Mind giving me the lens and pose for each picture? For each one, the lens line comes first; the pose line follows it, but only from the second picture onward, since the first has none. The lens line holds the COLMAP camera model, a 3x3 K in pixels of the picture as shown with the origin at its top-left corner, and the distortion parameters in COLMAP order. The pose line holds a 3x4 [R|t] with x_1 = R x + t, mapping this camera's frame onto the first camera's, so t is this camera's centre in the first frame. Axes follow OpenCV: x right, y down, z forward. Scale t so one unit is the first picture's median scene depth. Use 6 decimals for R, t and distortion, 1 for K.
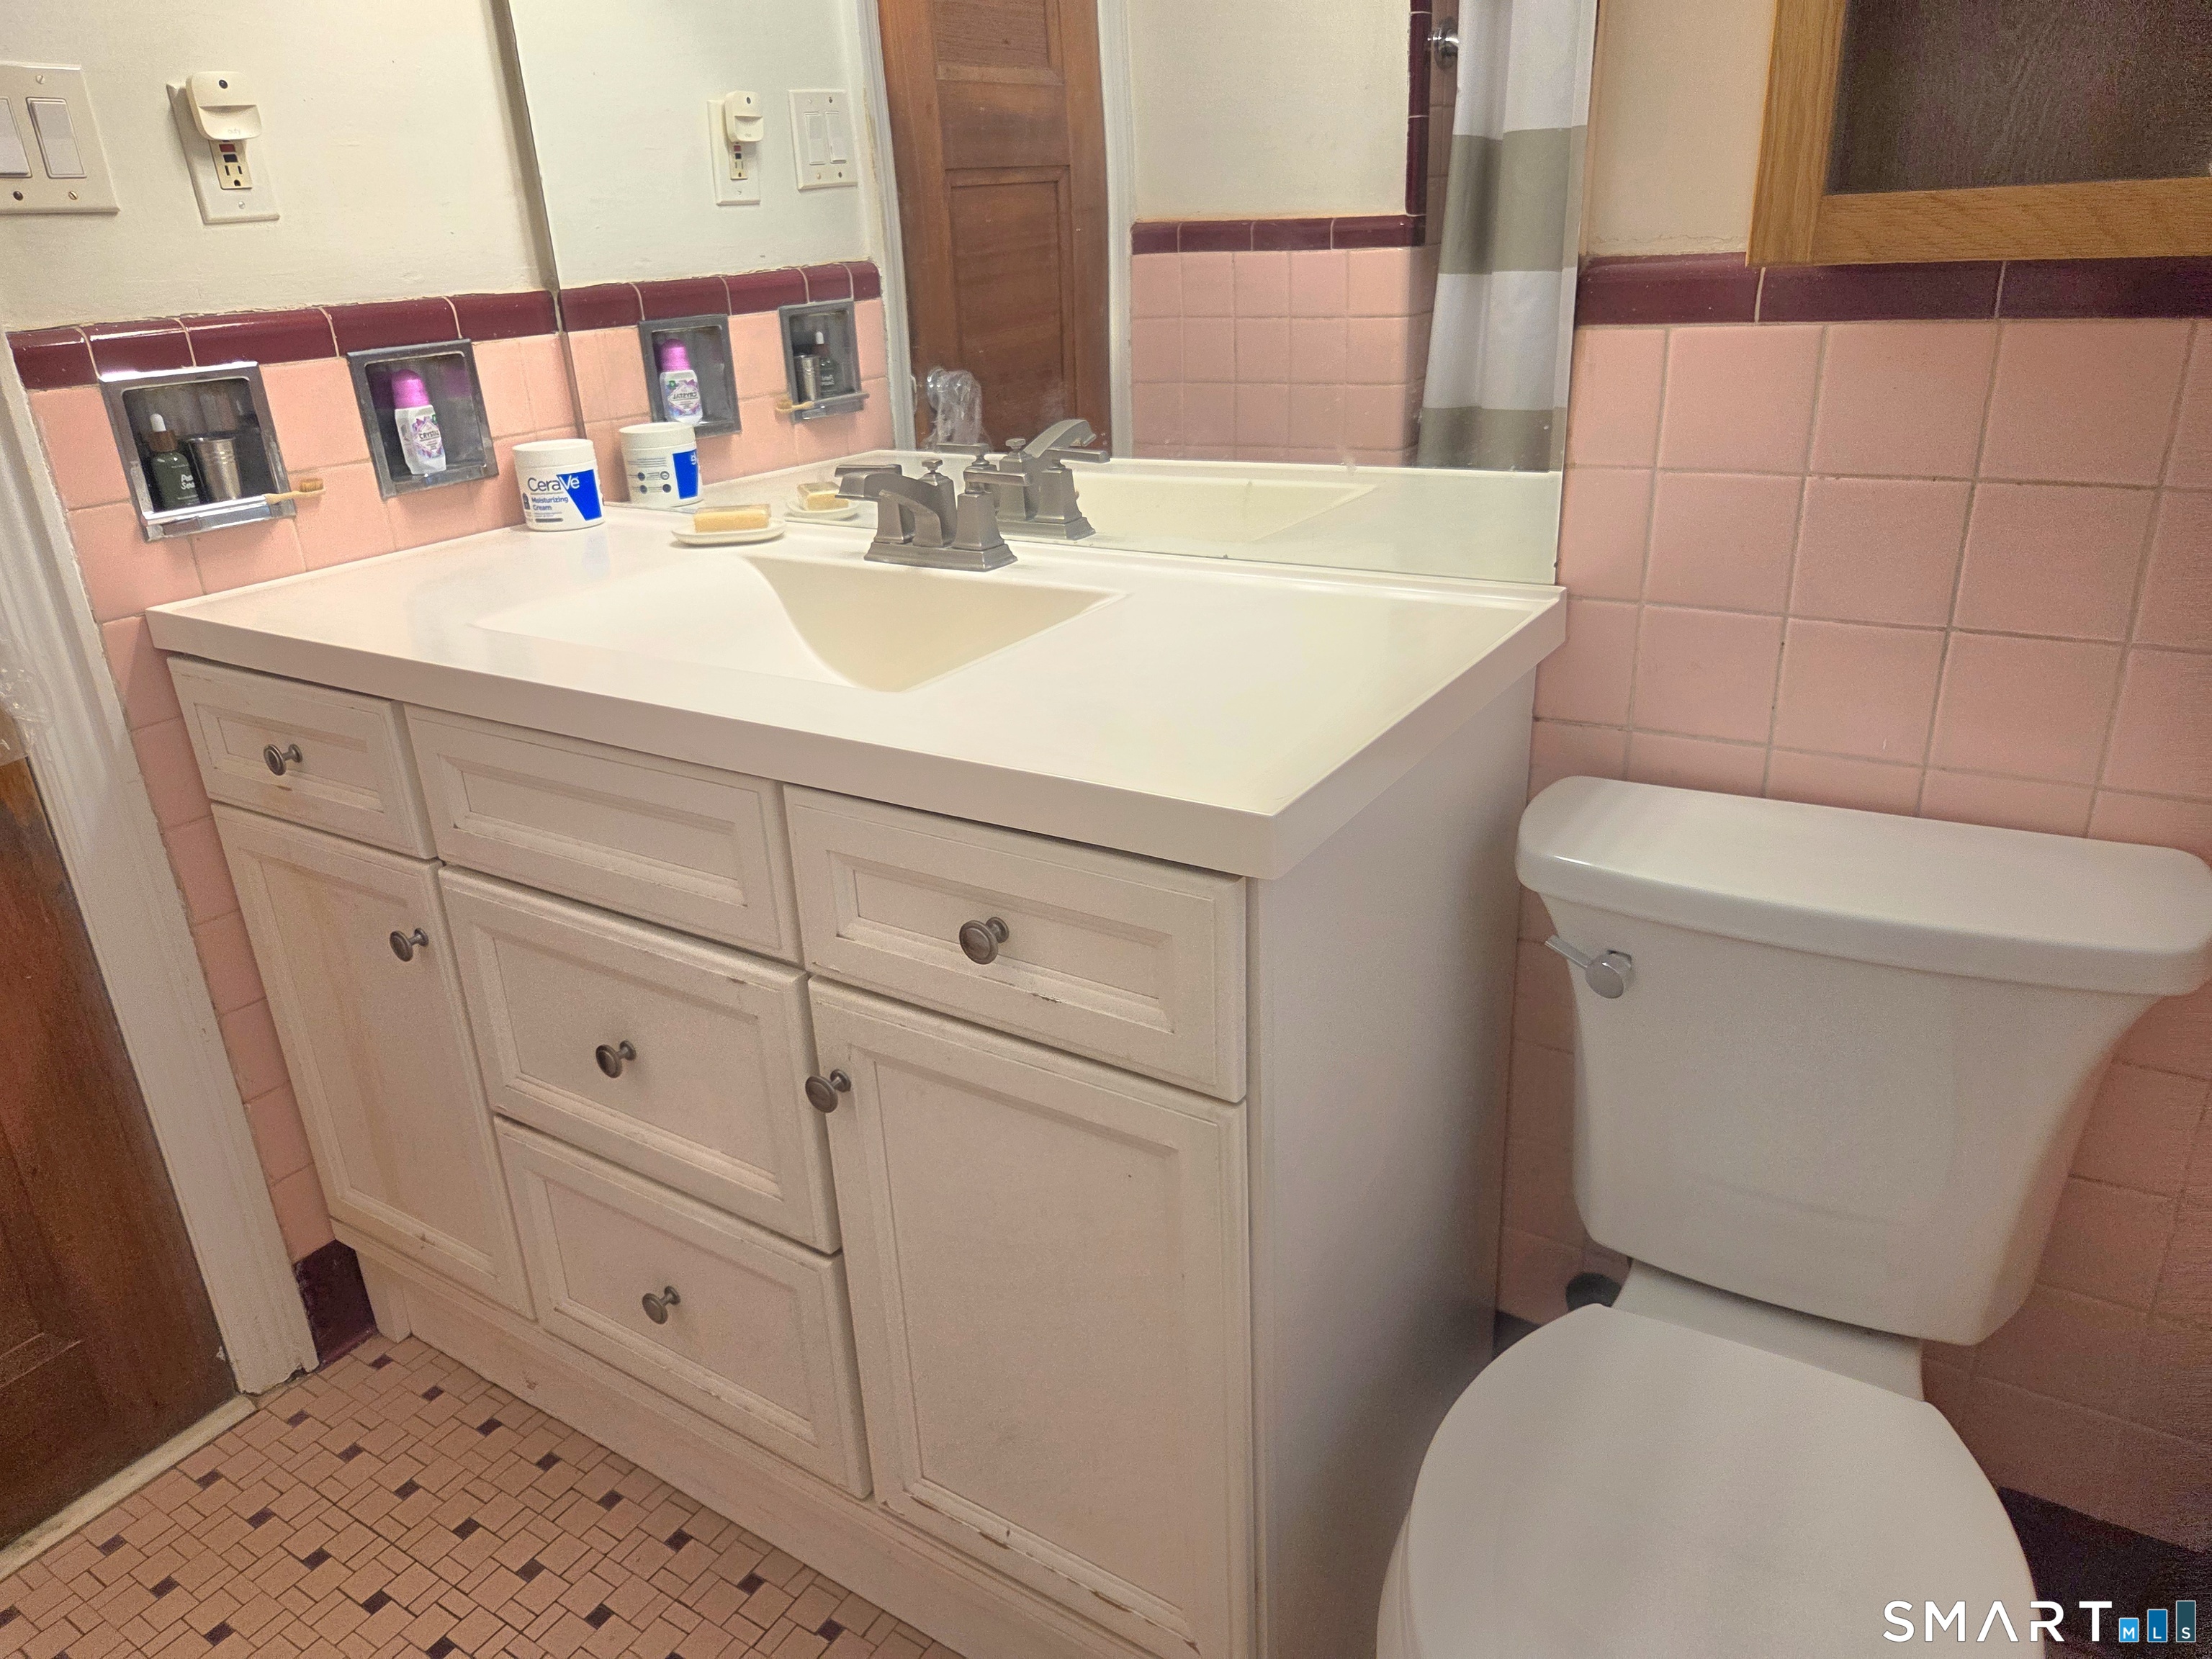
lens RADIAL K [[1486.2, 0, 1101.3], [0, 1486.2, 823.9], [0, 0, 1]] dist [0.067702, -0.049869]
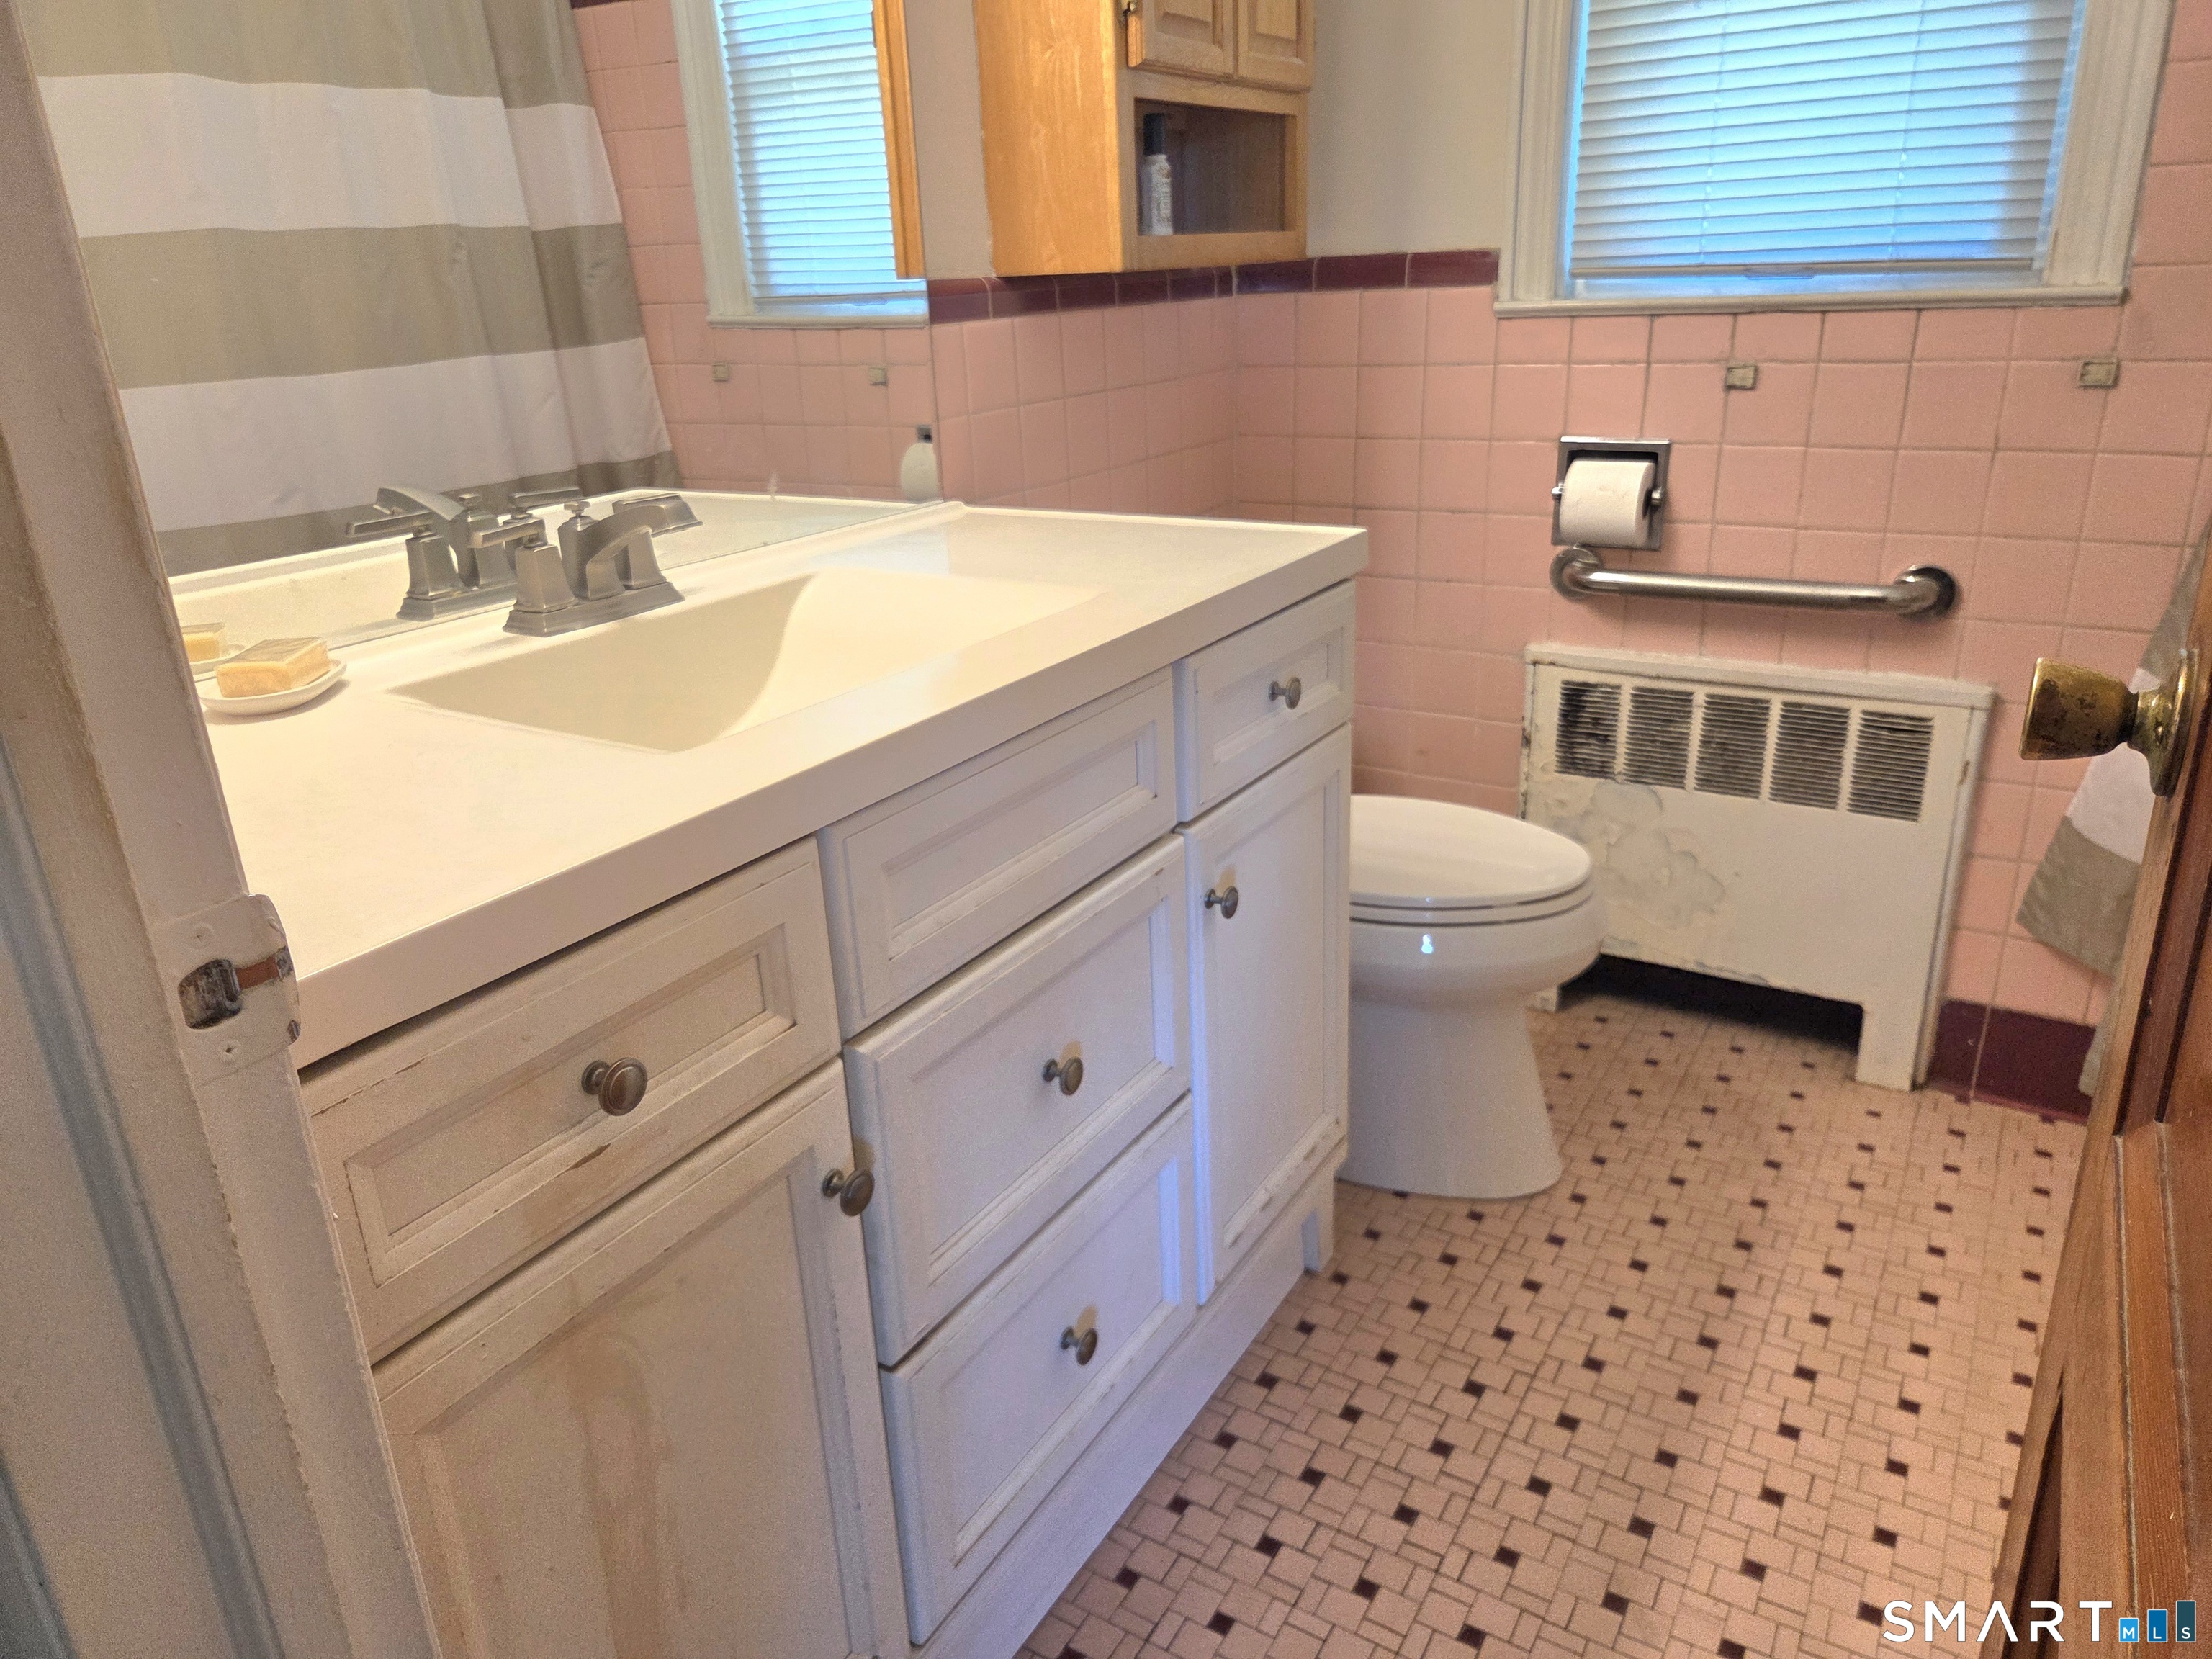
lens RADIAL K [[1486.2, 0, 1101.3], [0, 1486.2, 823.9], [0, 0, 1]] dist [0.067702, -0.049869]
pose [[-0.016247, -0.303696, 0.952630, -1.263218], [0.420080, 0.862516, 0.282133, -0.251557], [-0.907342, 0.404765, 0.113563, 0.880376]]
